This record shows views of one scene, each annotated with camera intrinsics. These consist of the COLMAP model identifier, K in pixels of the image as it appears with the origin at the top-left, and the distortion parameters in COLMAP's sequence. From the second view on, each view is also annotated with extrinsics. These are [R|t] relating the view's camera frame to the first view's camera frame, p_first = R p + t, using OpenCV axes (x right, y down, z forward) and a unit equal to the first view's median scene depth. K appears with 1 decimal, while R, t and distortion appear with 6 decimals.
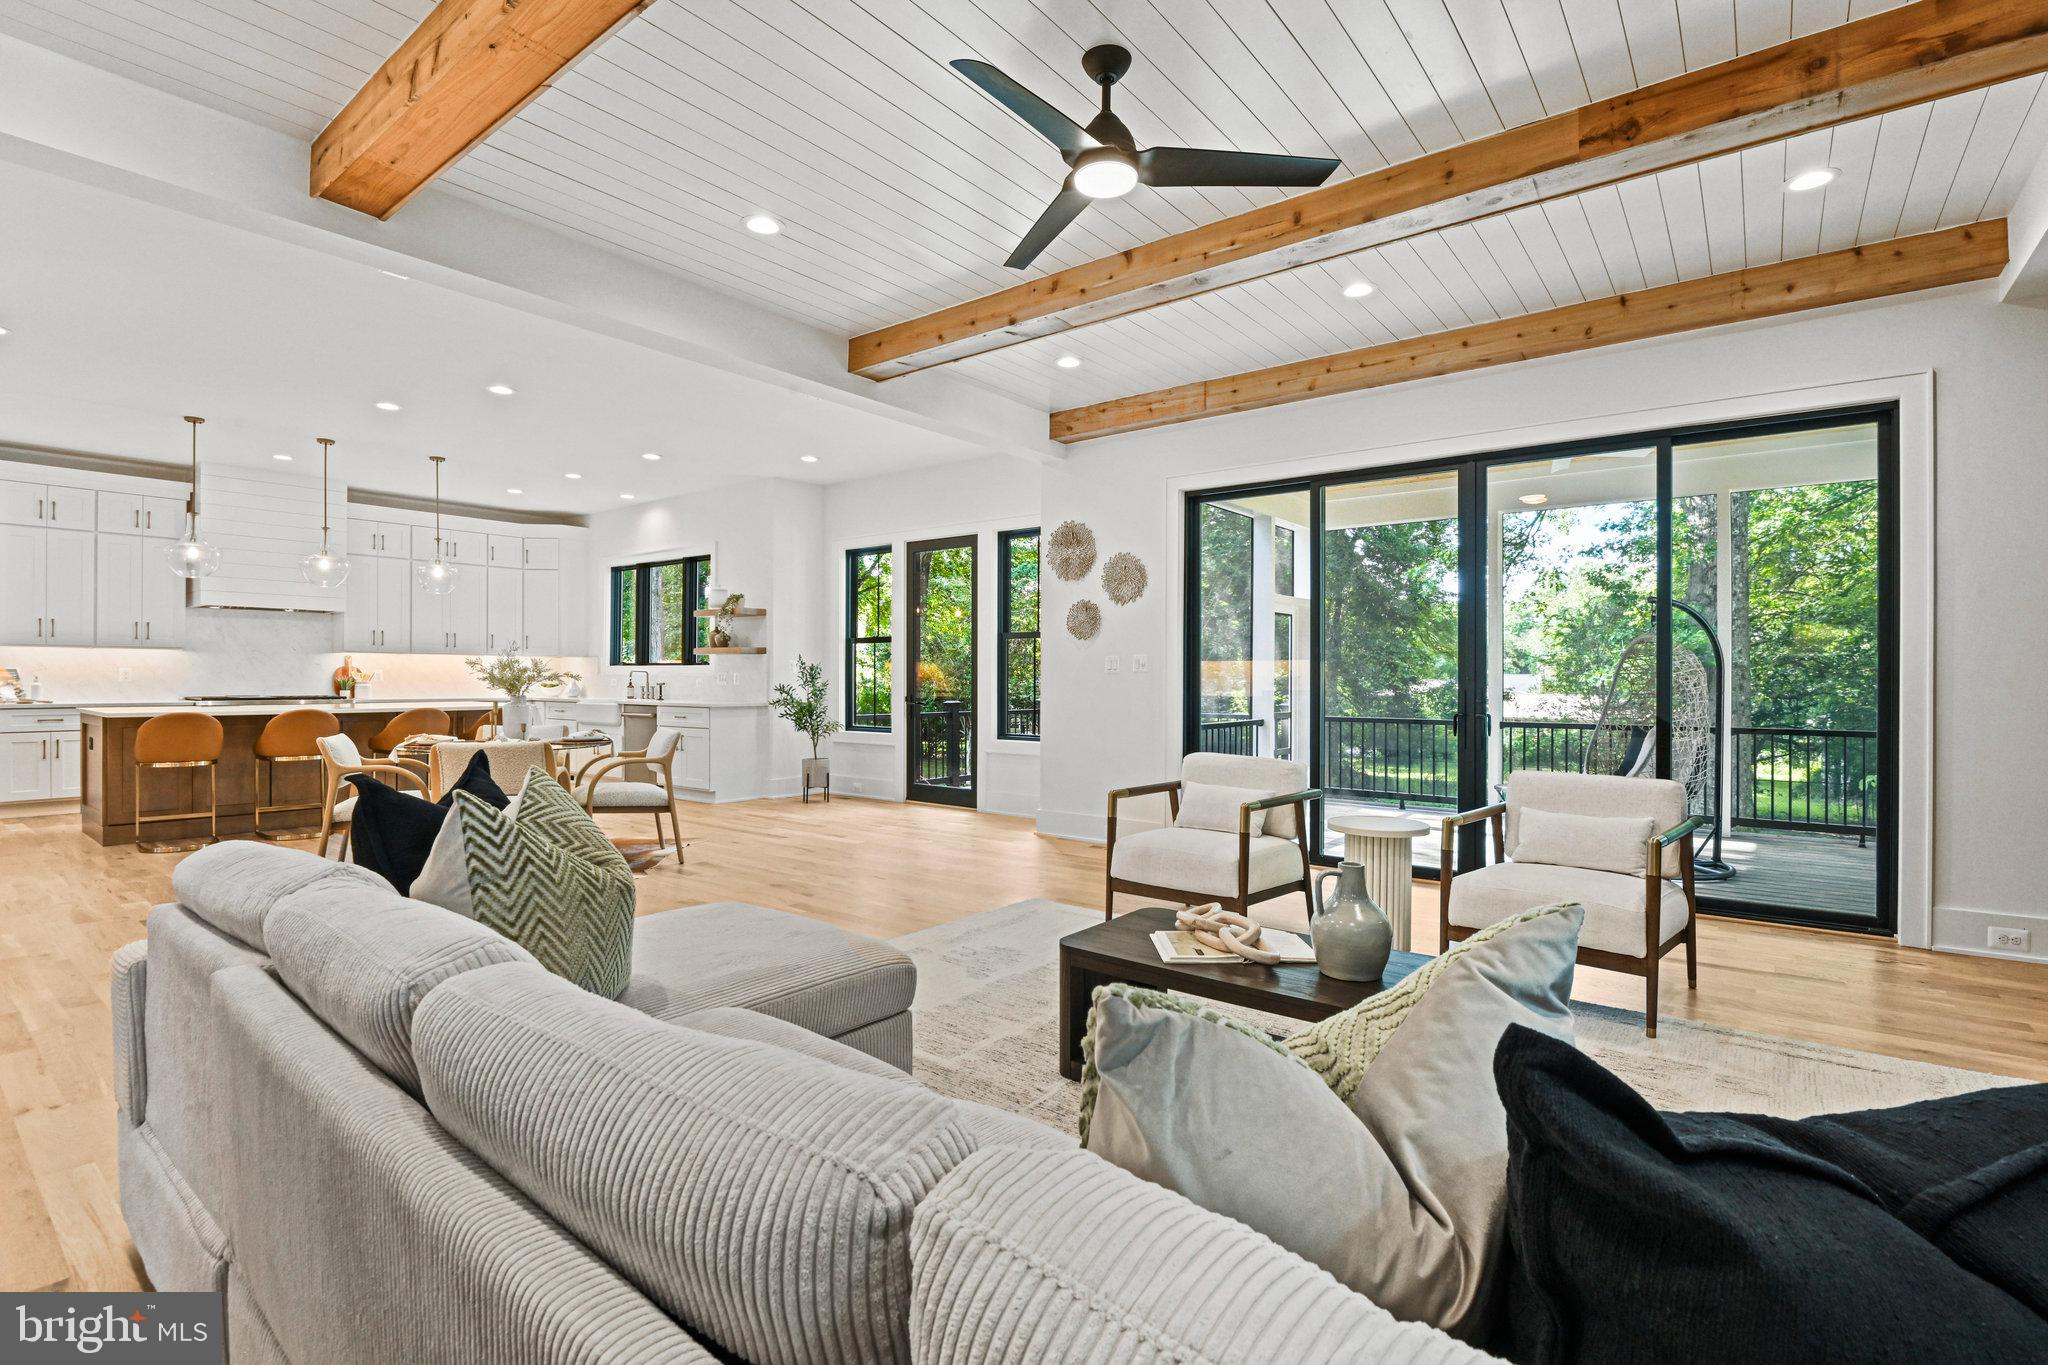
lens RADIAL K [[962.7, 0, 1033.2], [0, 962.7, 677.1], [0, 0, 1]] dist [-0.017996, -0.001929]
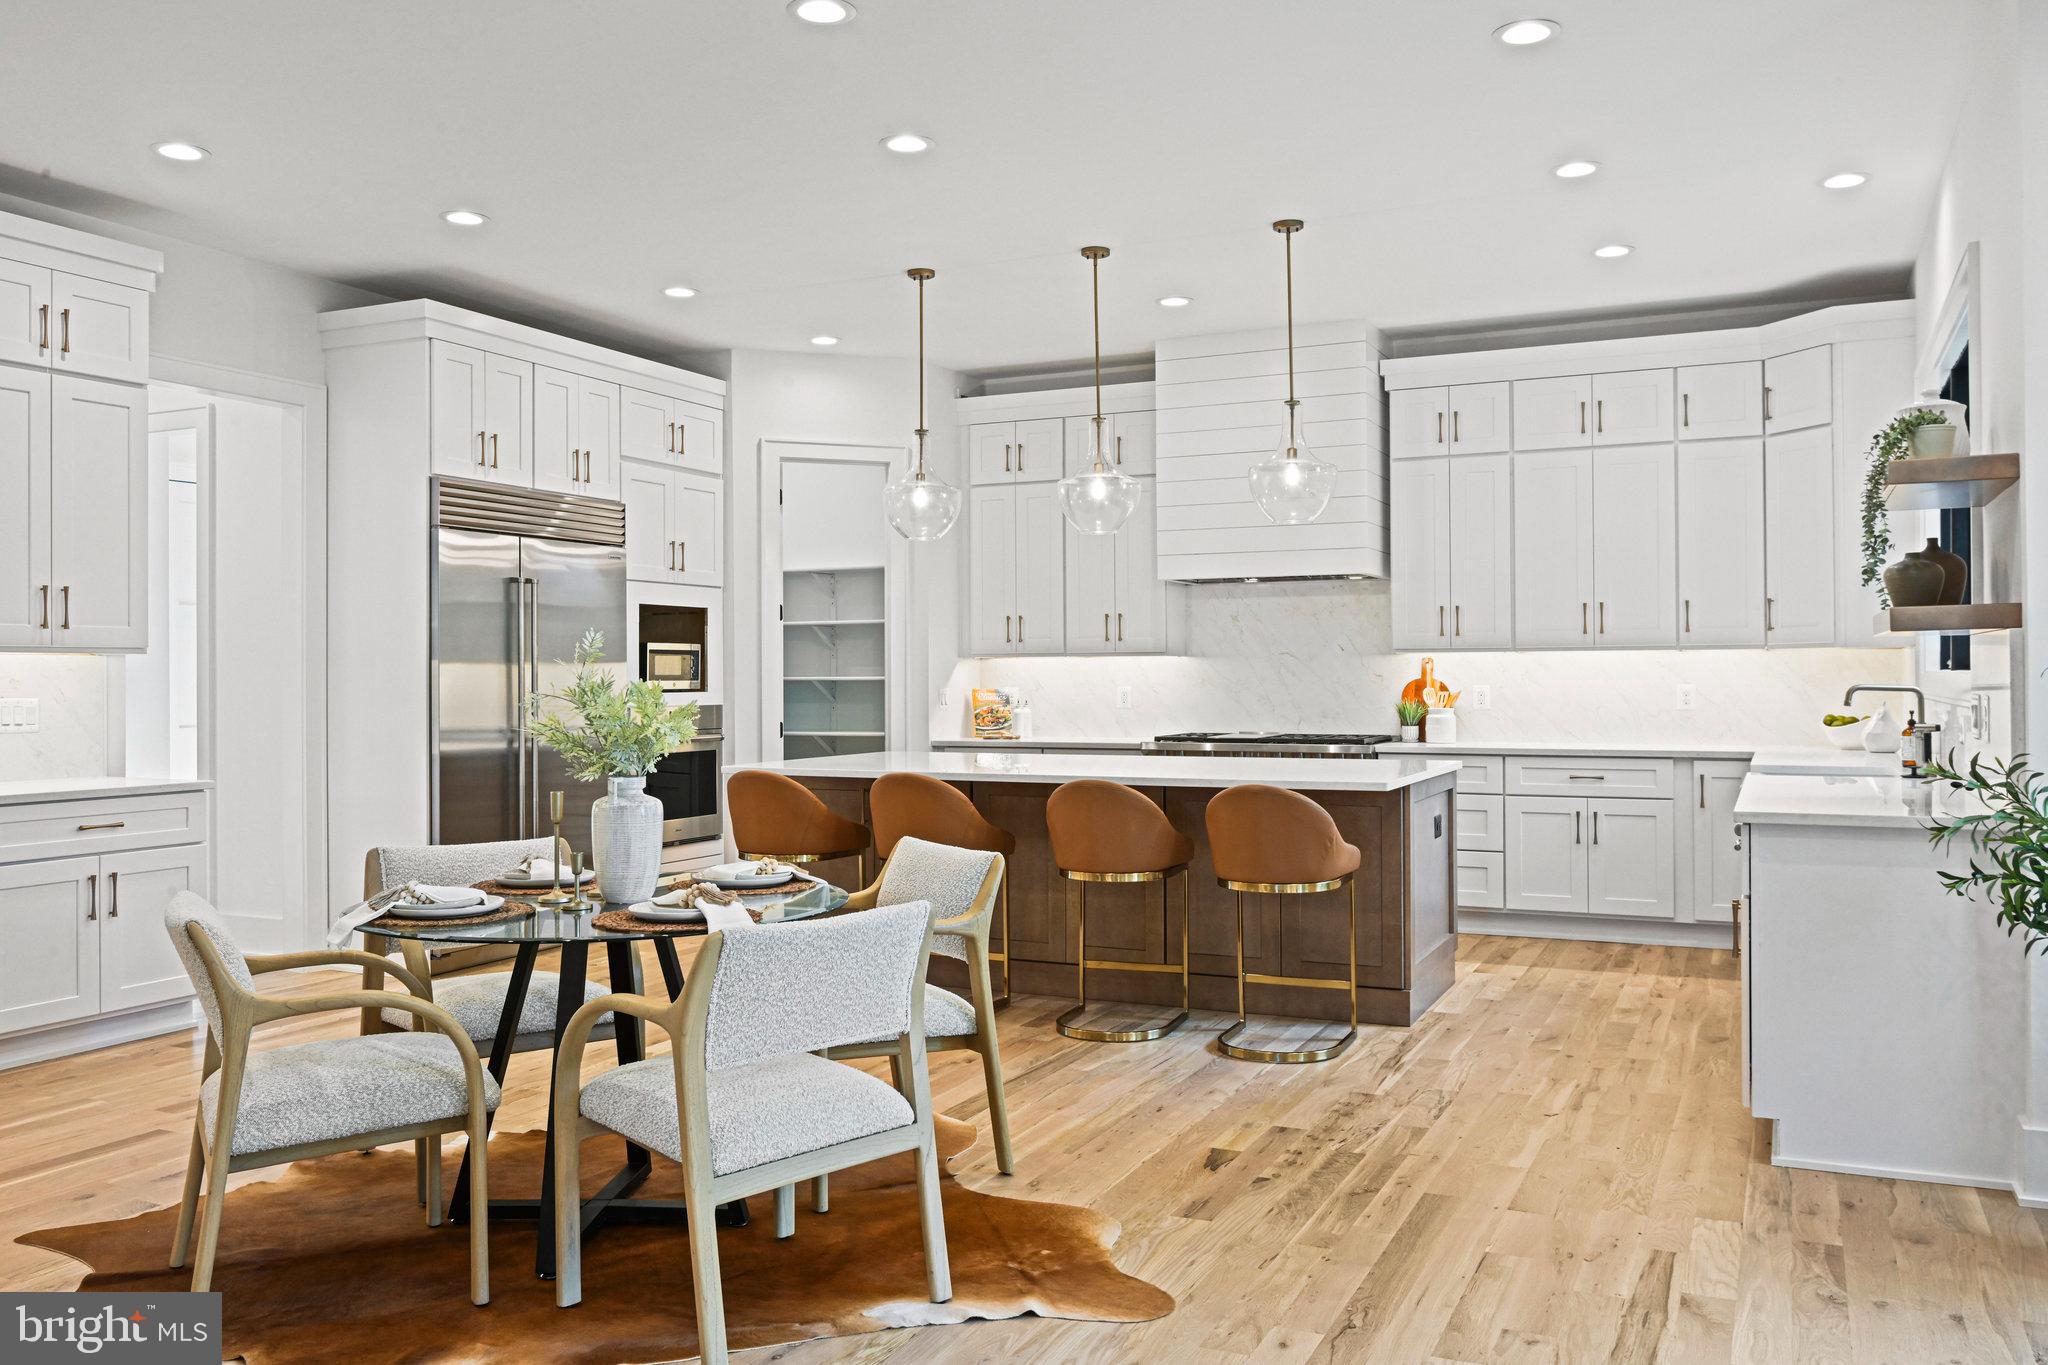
lens RADIAL K [[1581.9, 0, 1050.8], [0, 1581.9, 670.6], [0, 0, 1]] dist [-0.000769, -0.001105]
pose [[0.229345, -0.008621, -0.973307, 0.075207], [0.007346, 0.999948, -0.007125, -0.013013], [0.973317, -0.005516, 0.229397, 0.716655]]
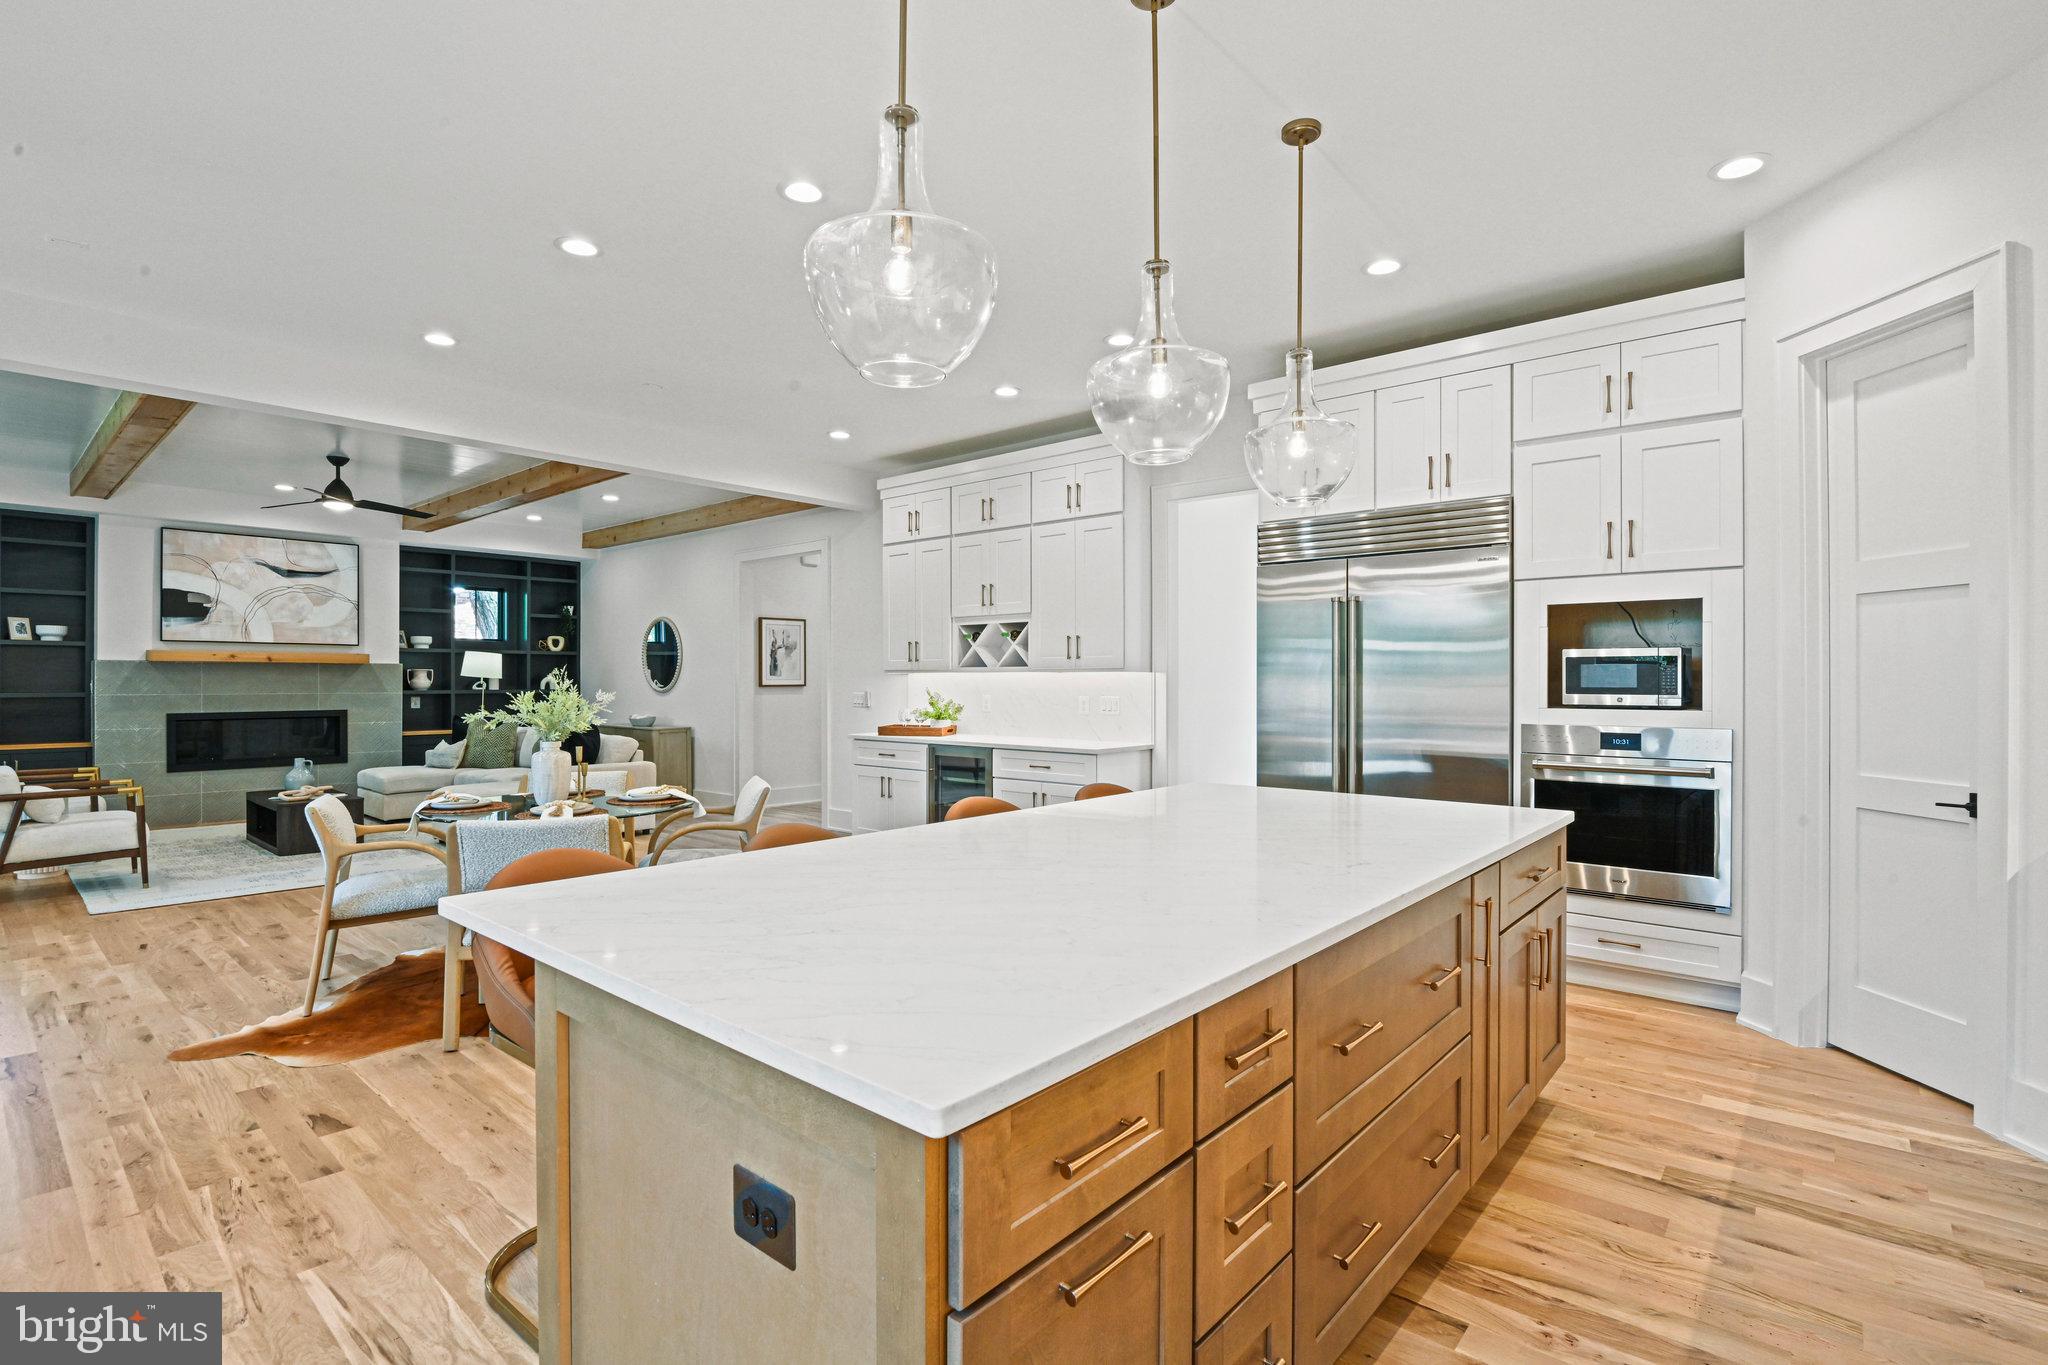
lens RADIAL K [[962.7, 0, 1021.1], [0, 962.7, 677.8], [0, 0, 1]] dist [-0.017996, -0.001929]
pose [[-0.998645, -0.005194, 0.051771, -0.659360], [-0.005455, 0.999973, -0.004900, -0.020018], [-0.051745, -0.005176, -0.998647, 1.203832]]
